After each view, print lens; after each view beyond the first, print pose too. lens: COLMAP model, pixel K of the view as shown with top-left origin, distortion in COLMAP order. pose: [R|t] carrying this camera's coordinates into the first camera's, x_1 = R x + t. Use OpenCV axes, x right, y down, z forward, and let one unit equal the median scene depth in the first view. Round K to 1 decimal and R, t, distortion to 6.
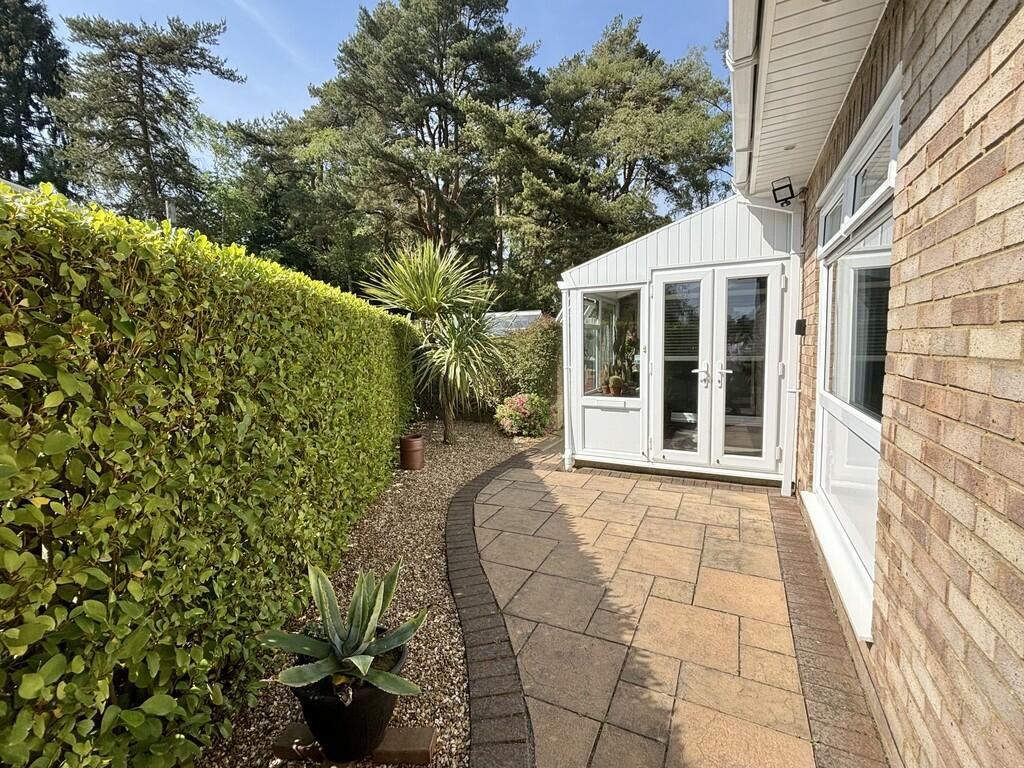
lens RADIAL K [[422.8, 0, 515.5], [0, 422.8, 376.2], [0, 0, 1]] dist [0.000321, 0.000628]
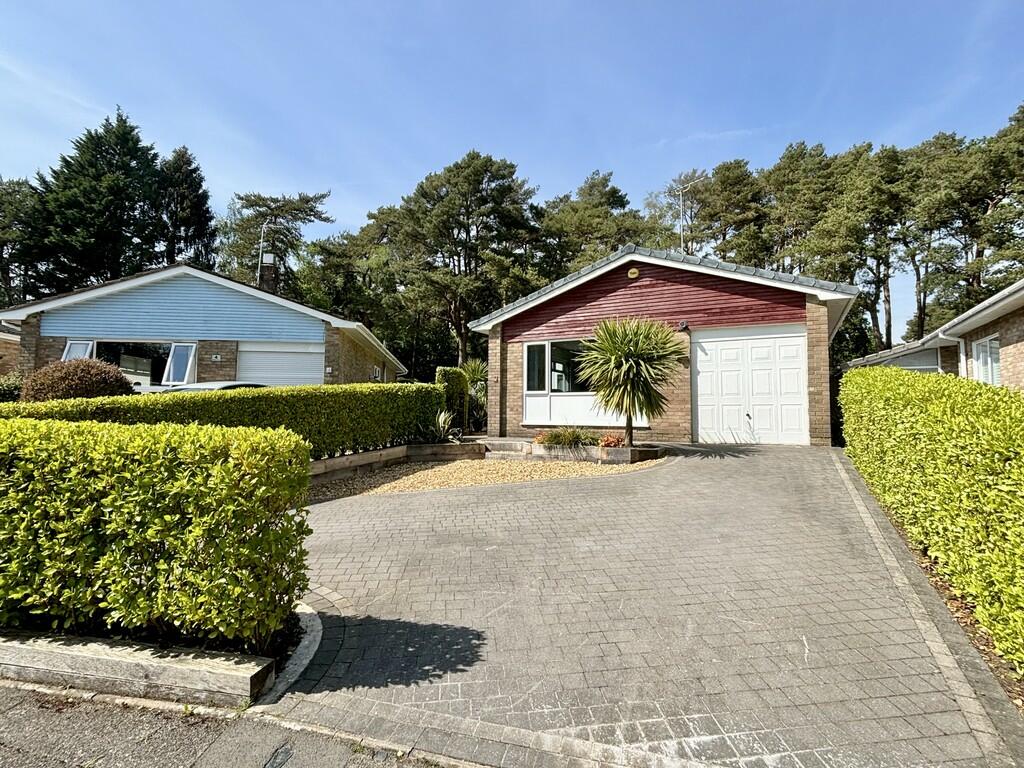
lens RADIAL K [[531.8, 0, 512.0], [0, 531.8, 384.0], [0, 0, 1]] dist [-0.023909, -0.000251]
pose [[0.999189, 0.022536, -0.033377, 0.050661], [-0.027085, 0.989378, -0.142822, 0.106627], [0.029804, 0.143610, 0.989185, -0.727290]]
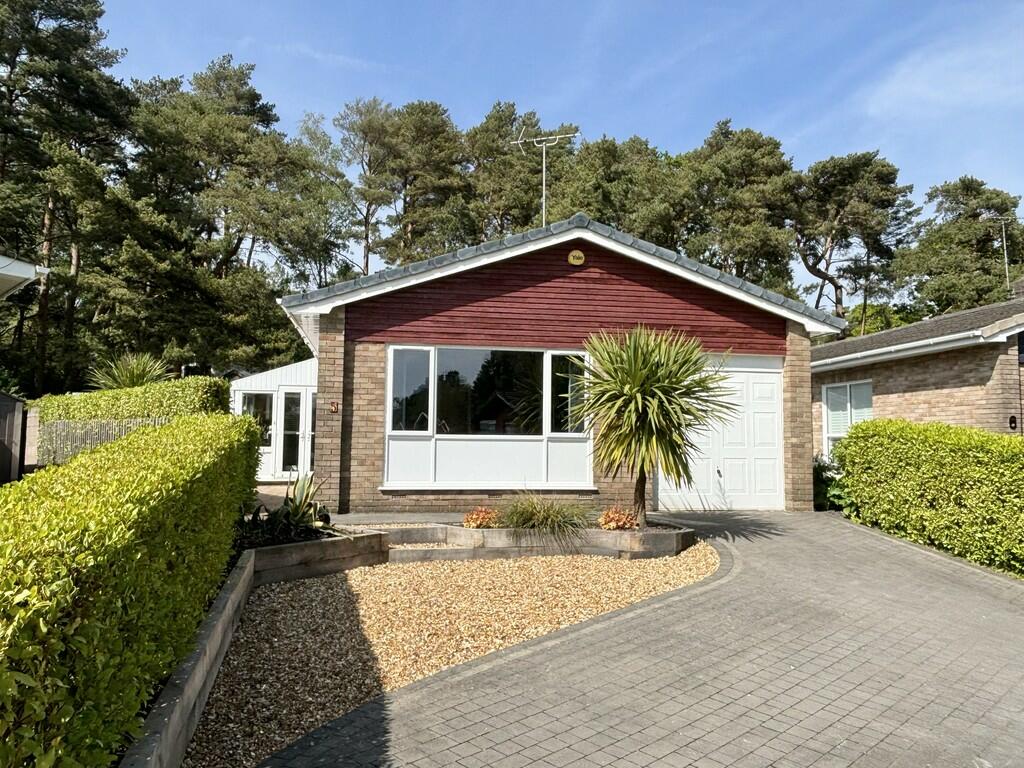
lens RADIAL K [[757.2, 0, 512.0], [0, 757.2, 384.0], [0, 0, 1]] dist [0.042566, -0.085792]
pose [[0.793998, 0.073646, 0.603443, -0.213985], [0.026528, 0.987492, -0.155421, 0.073663], [-0.607341, 0.139413, 0.782113, -0.547647]]
